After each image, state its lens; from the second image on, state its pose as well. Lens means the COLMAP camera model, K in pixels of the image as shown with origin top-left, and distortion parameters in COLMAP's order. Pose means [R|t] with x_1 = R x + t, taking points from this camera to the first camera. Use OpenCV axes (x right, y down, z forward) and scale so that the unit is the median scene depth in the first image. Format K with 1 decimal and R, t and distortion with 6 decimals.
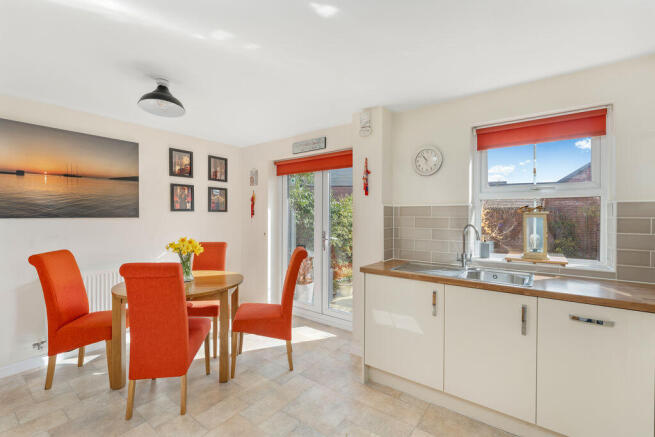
lens RADIAL K [[288.7, 0, 329.8], [0, 288.7, 216.7], [0, 0, 1]] dist [0.003373, -0.000405]
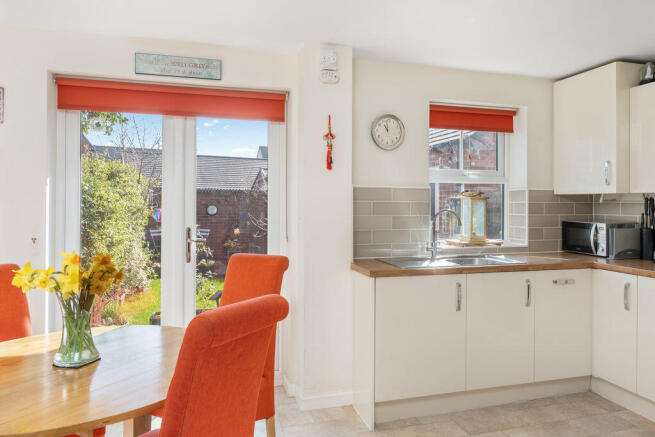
lens RADIAL K [[466.5, 0, 352.9], [0, 466.5, 203.6], [0, 0, 1]] dist [0.010058, -0.005551]
pose [[0.588435, -0.000416, 0.808545, -0.771802], [-0.001861, 0.999997, 0.001868, 0.004835], [-0.808542, -0.002604, 0.588432, 0.313286]]
